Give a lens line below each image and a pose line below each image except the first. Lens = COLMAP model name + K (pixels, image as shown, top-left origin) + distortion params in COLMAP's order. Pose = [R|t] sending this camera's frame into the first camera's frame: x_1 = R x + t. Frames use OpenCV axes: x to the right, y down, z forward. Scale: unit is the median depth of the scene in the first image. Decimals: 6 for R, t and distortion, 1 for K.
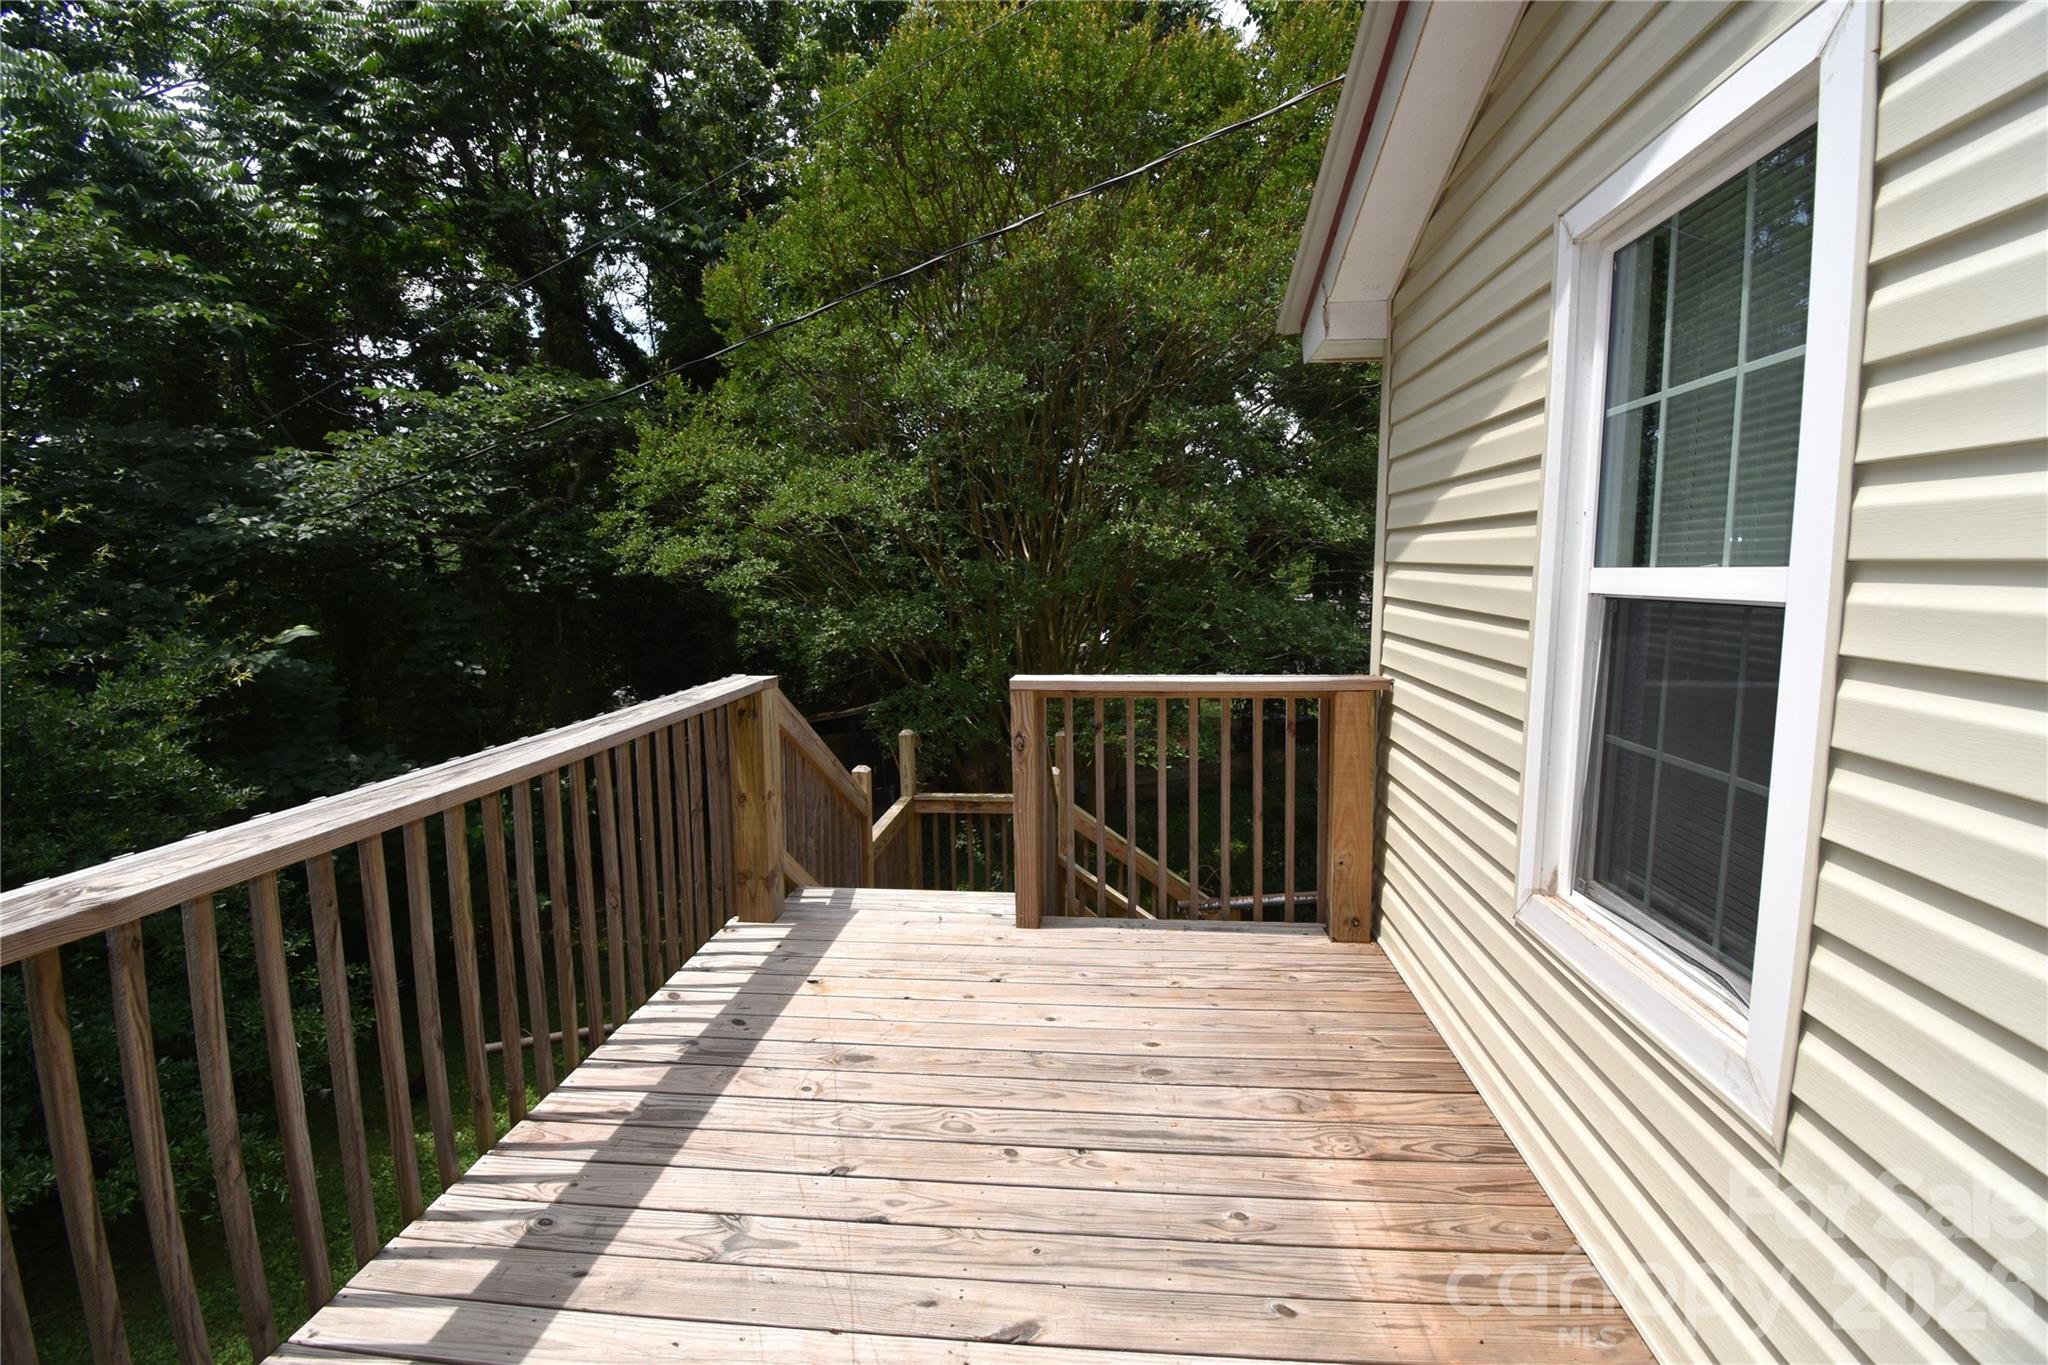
lens RADIAL K [[969.4, 0, 1024.0], [0, 969.4, 682.5], [0, 0, 1]] dist [0.011369, -0.000359]
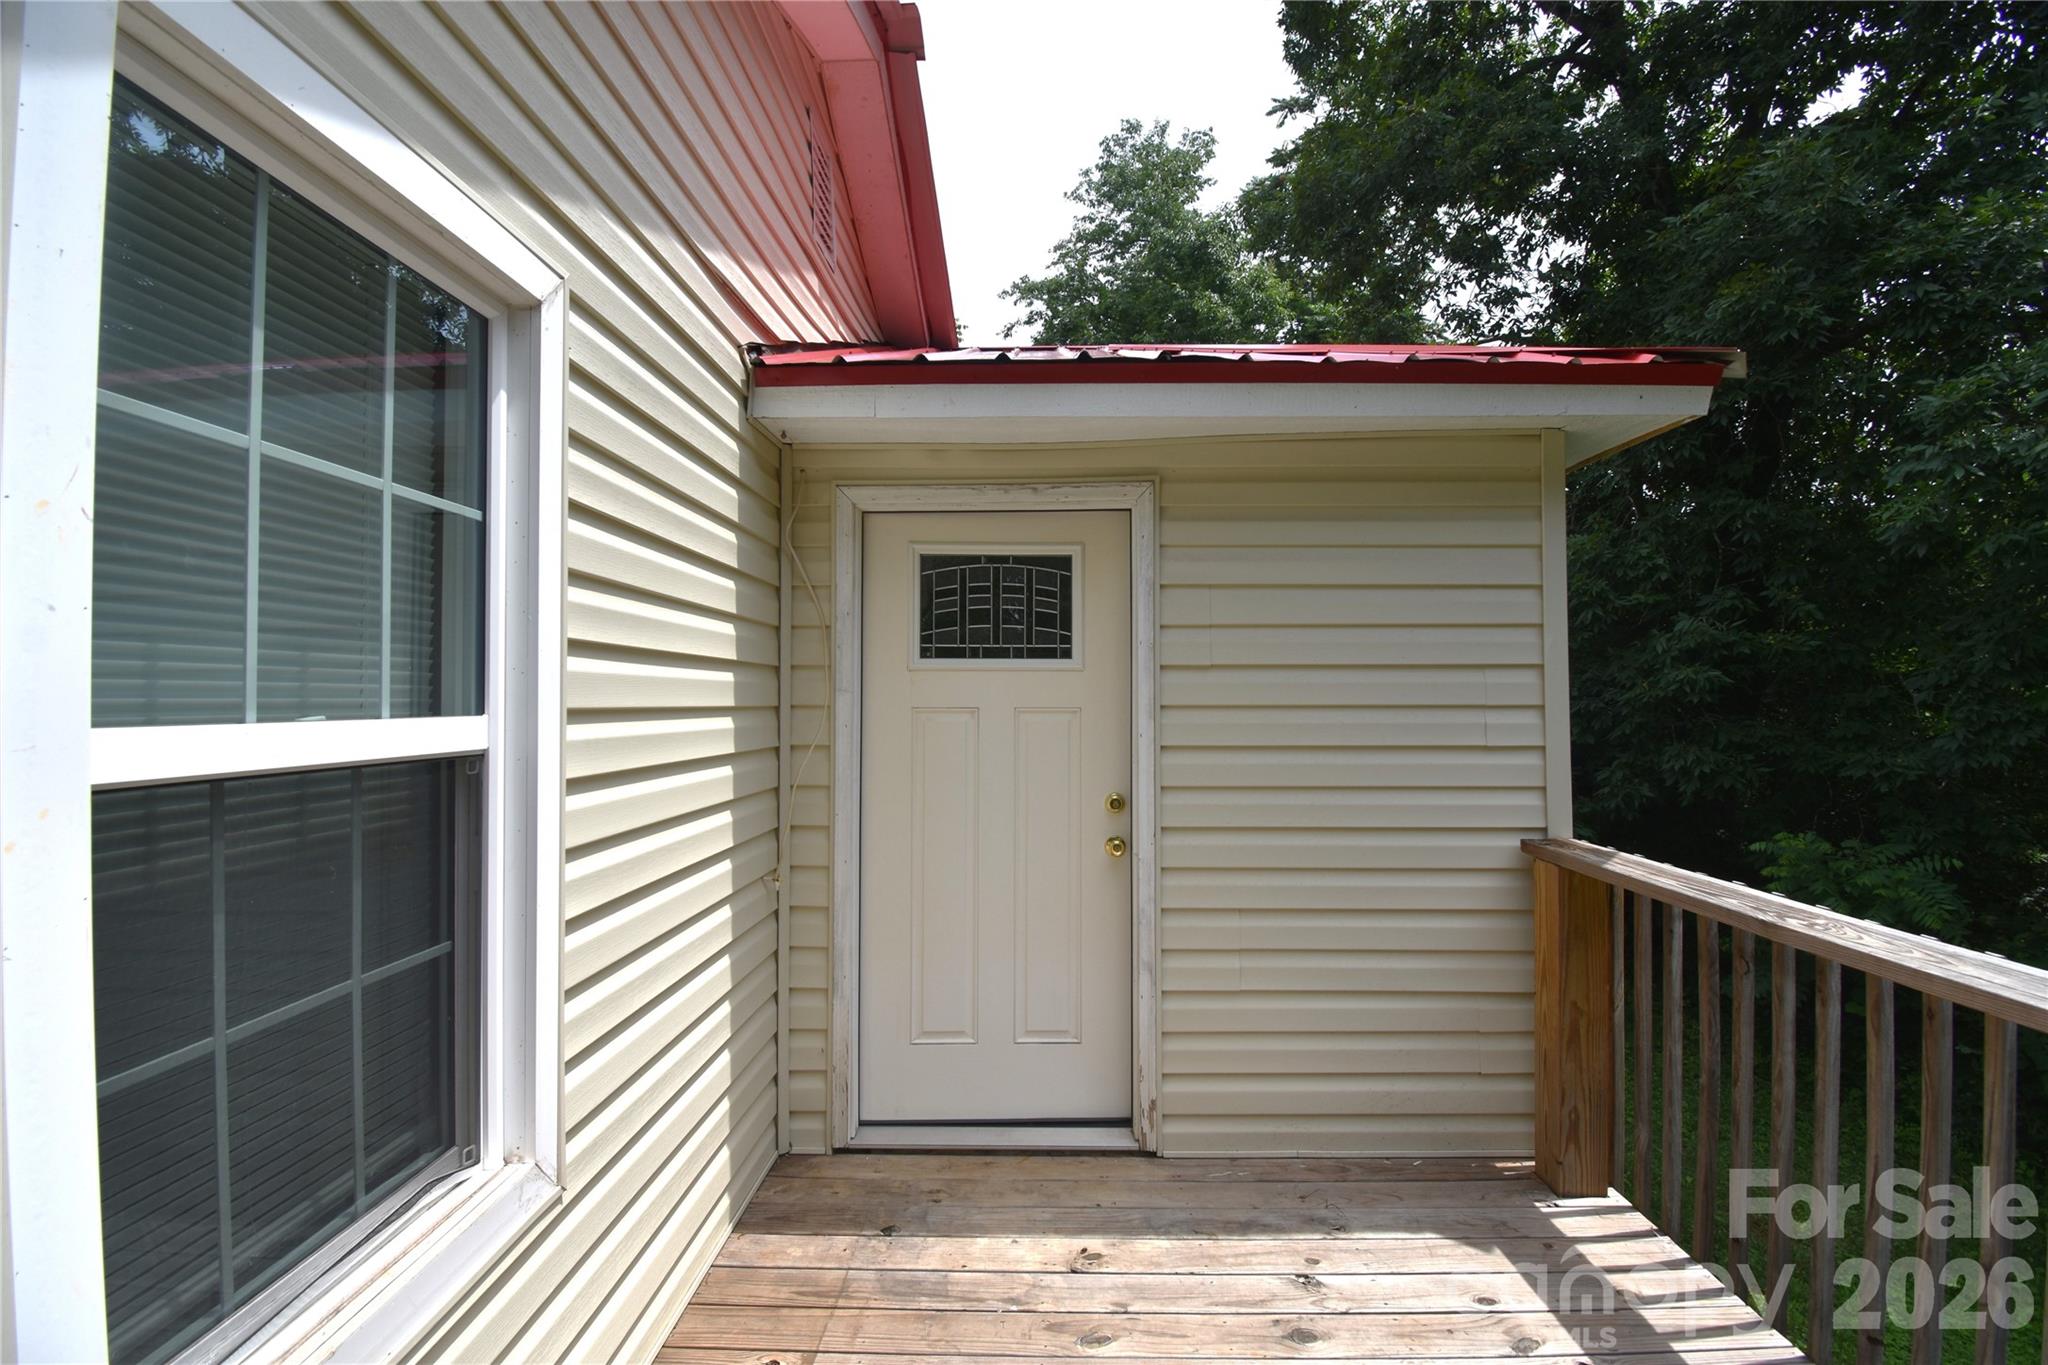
lens RADIAL K [[952.5, 0, 1018.1], [0, 952.5, 687.6], [0, 0, 1]] dist [0.013670, -0.021698]
pose [[-0.996694, 0.004756, -0.081106, 0.265947], [-0.004393, 0.993670, 0.112252, -0.249399], [0.081127, 0.112237, -0.990364, 1.935647]]
